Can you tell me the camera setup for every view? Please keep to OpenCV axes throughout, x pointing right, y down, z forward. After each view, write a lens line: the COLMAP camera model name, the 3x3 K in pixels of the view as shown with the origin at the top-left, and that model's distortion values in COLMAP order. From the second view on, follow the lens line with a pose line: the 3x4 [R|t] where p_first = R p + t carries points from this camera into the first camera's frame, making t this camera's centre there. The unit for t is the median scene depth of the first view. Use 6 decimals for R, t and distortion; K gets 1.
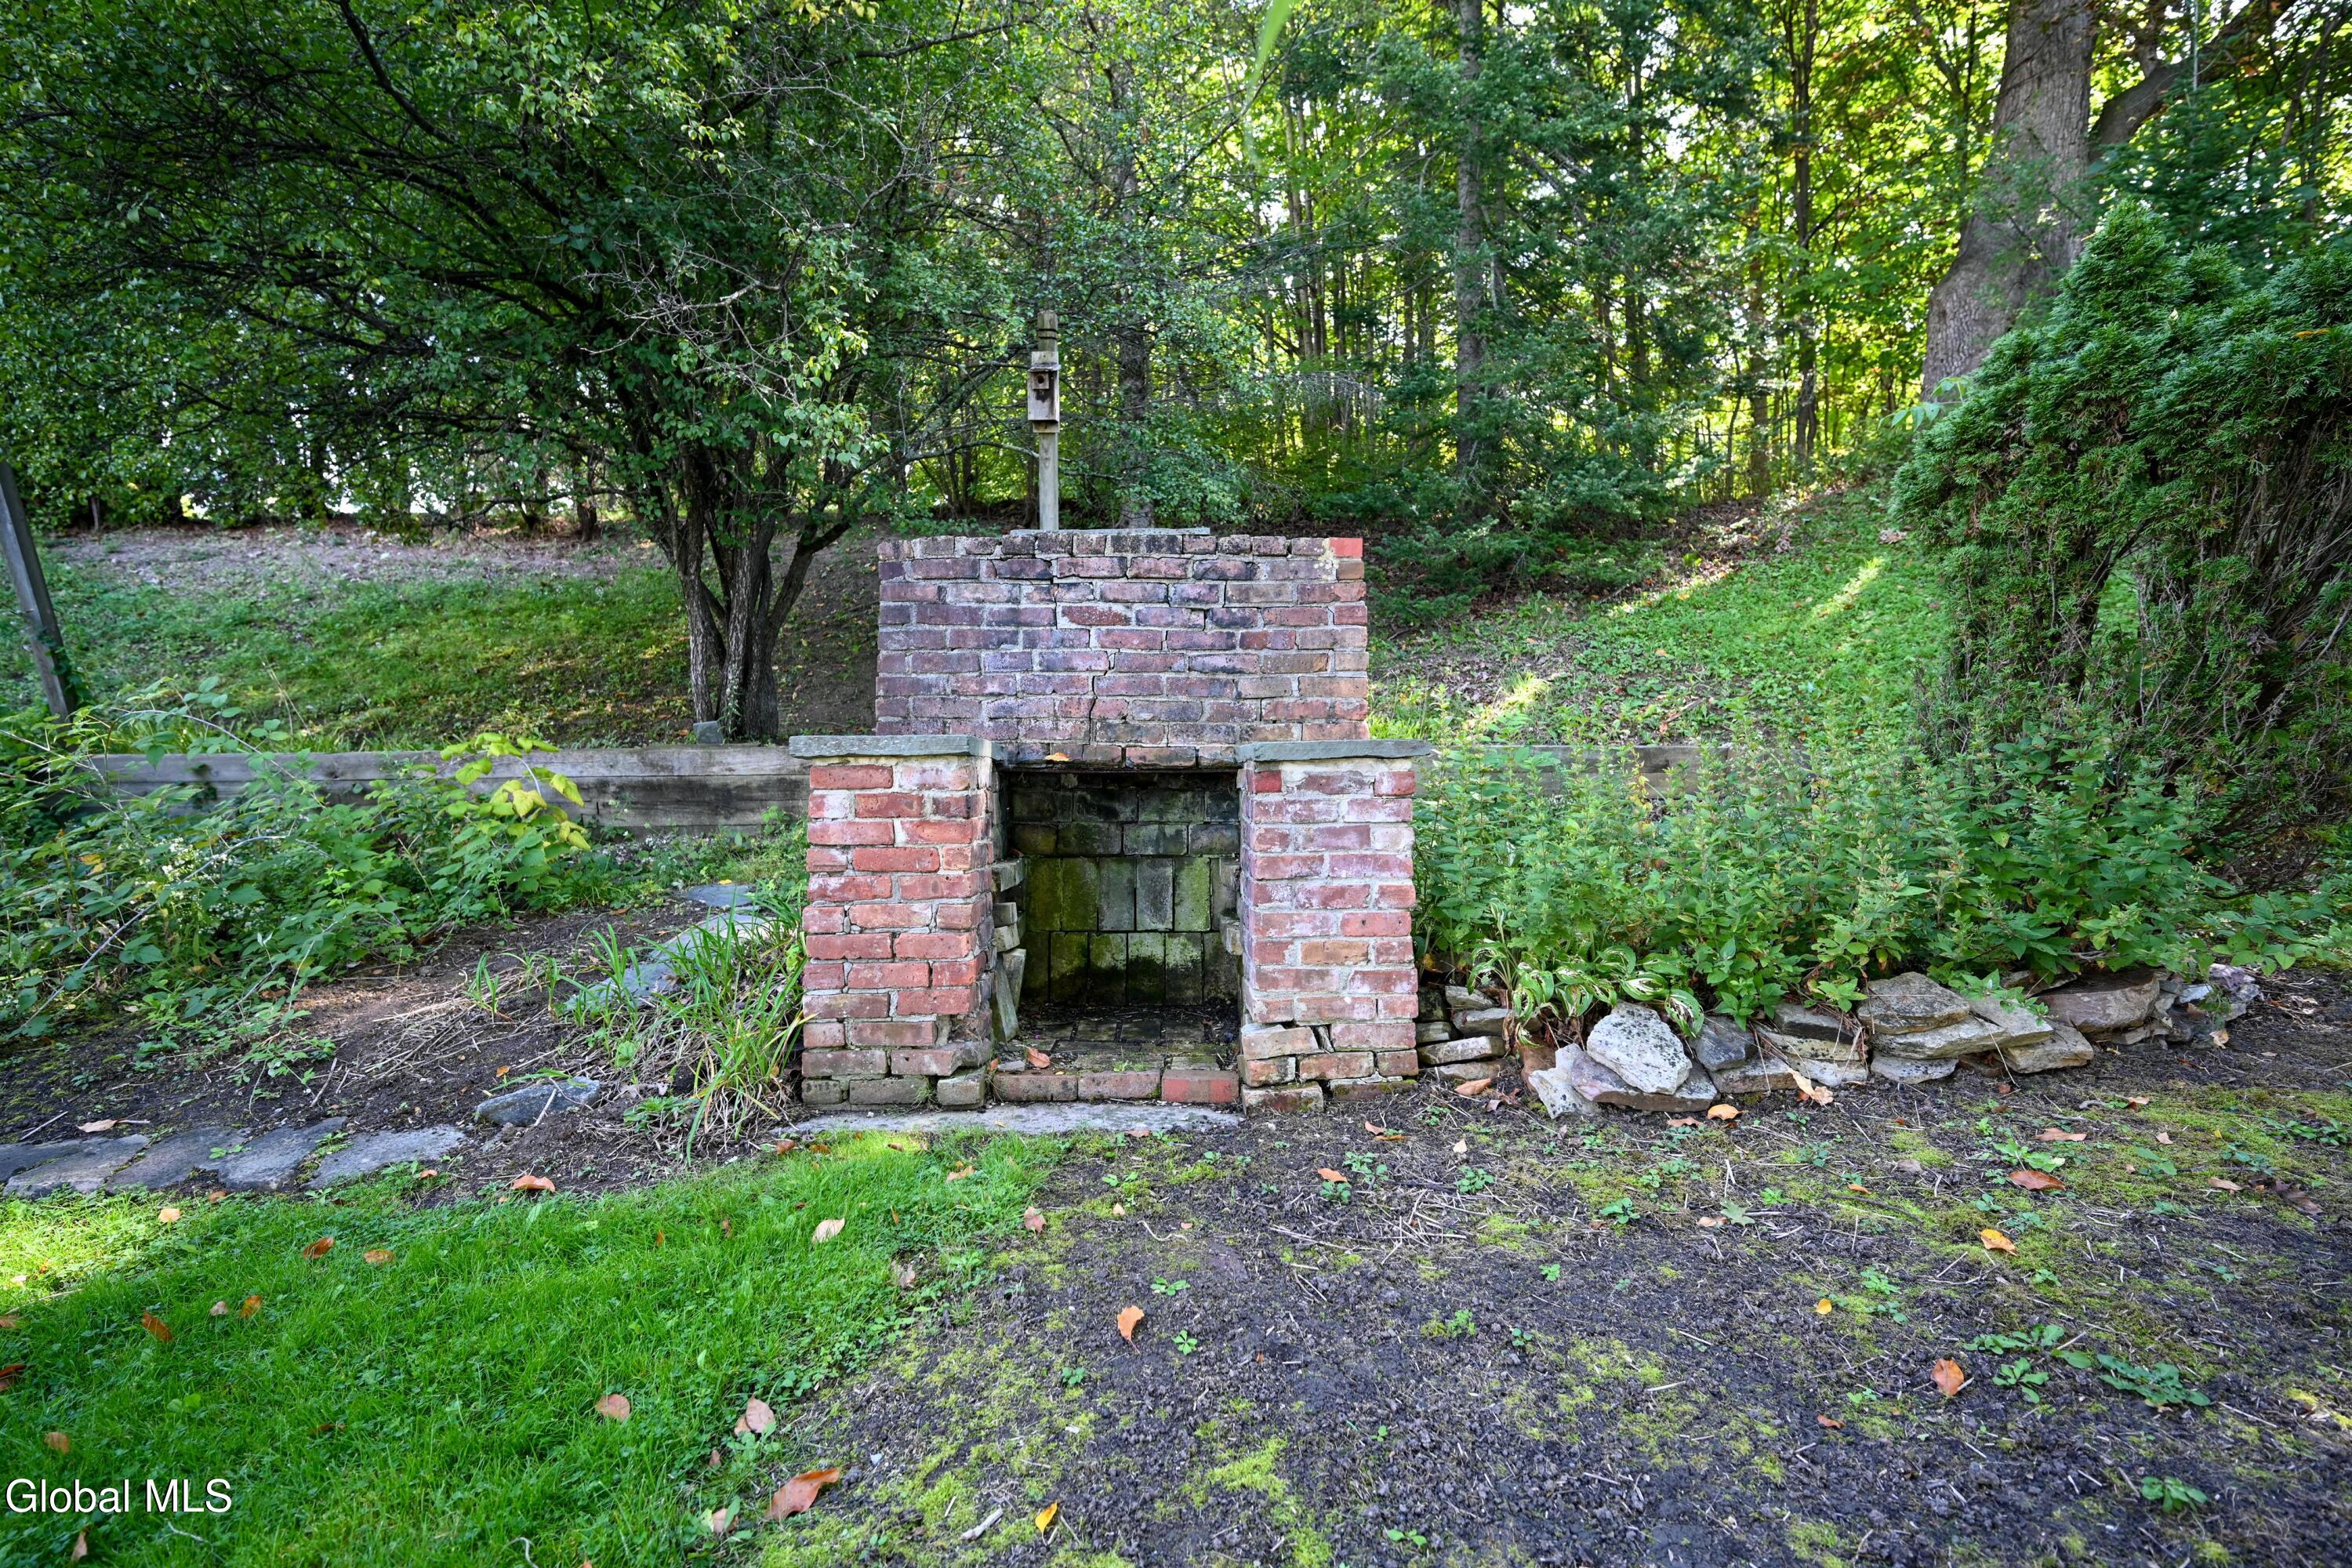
lens RADIAL K [[1121.3, 0, 1168.8], [0, 1121.3, 774.1], [0, 0, 1]] dist [0.013395, -0.000195]
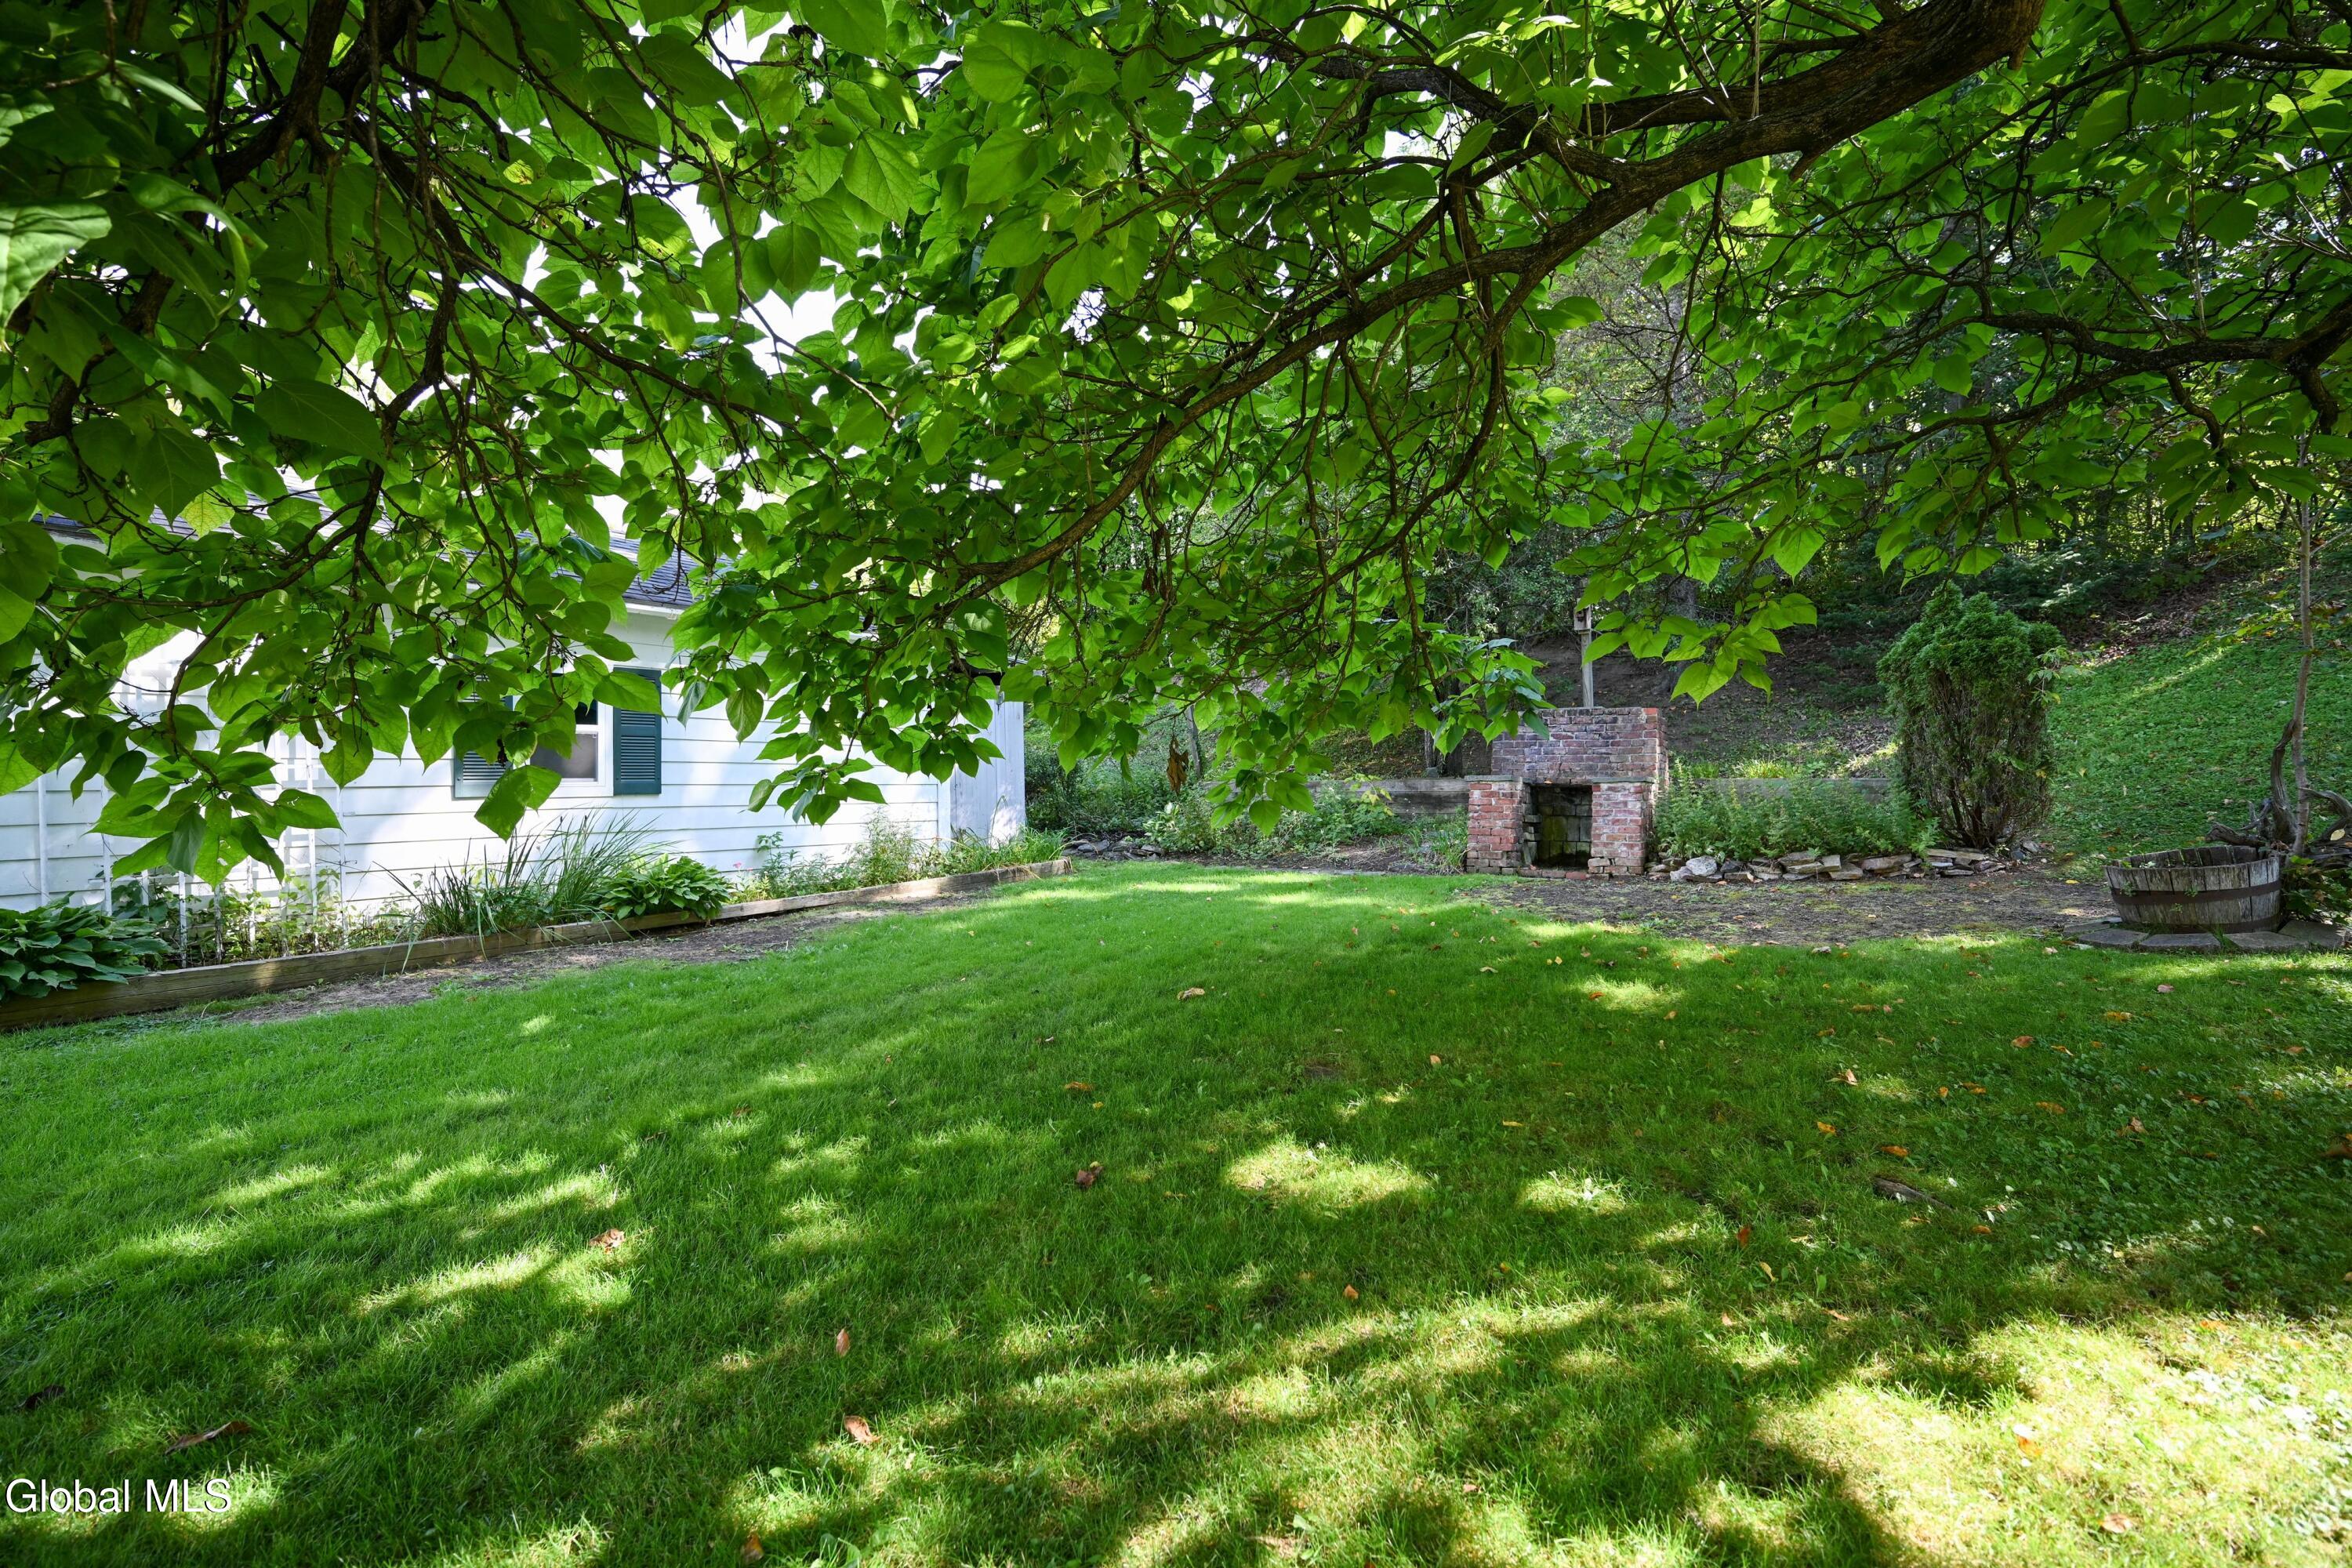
lens RADIAL K [[1121.3, 0, 1172.1], [0, 1121.3, 784.5], [0, 0, 1]] dist [0.013395, -0.000195]
pose [[0.830300, 0.004780, -0.557296, 0.413320], [-0.016013, 0.999755, -0.015282, 0.030287], [0.557087, 0.021613, 0.830173, -1.165242]]
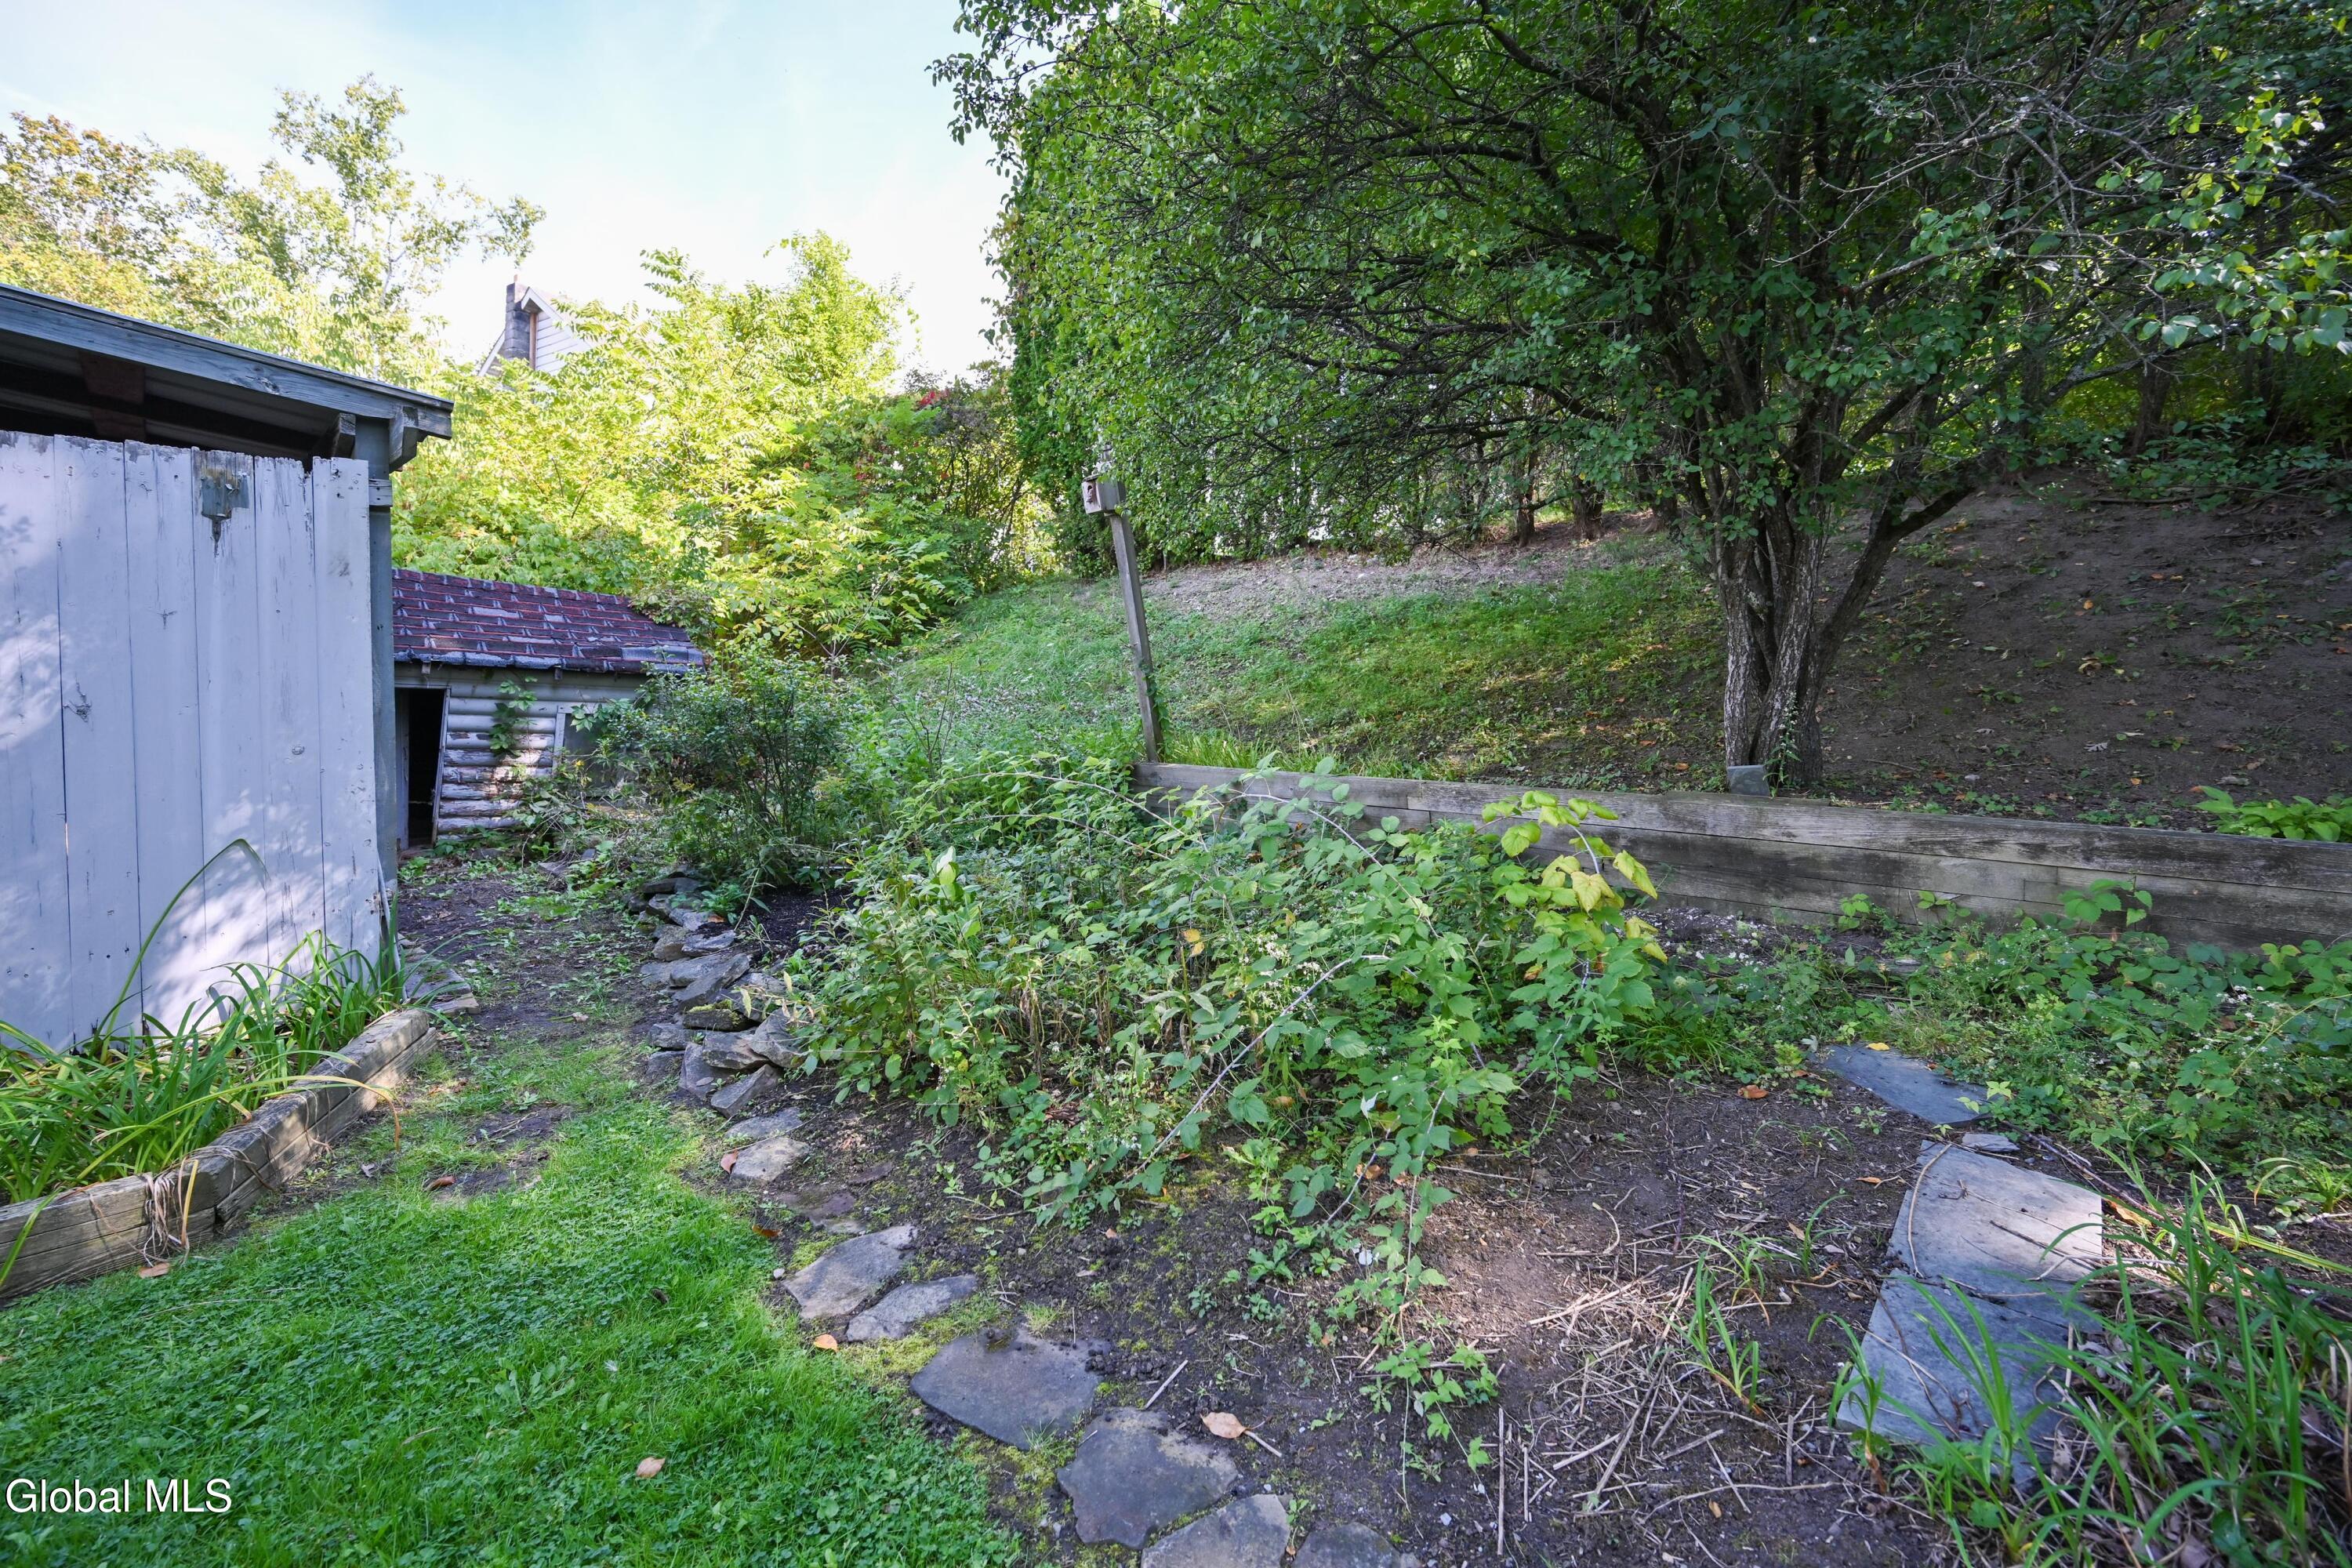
lens RADIAL K [[1026.9, 0, 1172.2], [0, 1026.9, 721.4], [0, 0, 1]] dist [-0.001183, -0.000160]
pose [[0.745760, 0.028850, -0.665590, -0.241241], [-0.045234, 0.998949, -0.007383, -0.054928], [0.664678, 0.035613, 0.746281, 0.211419]]
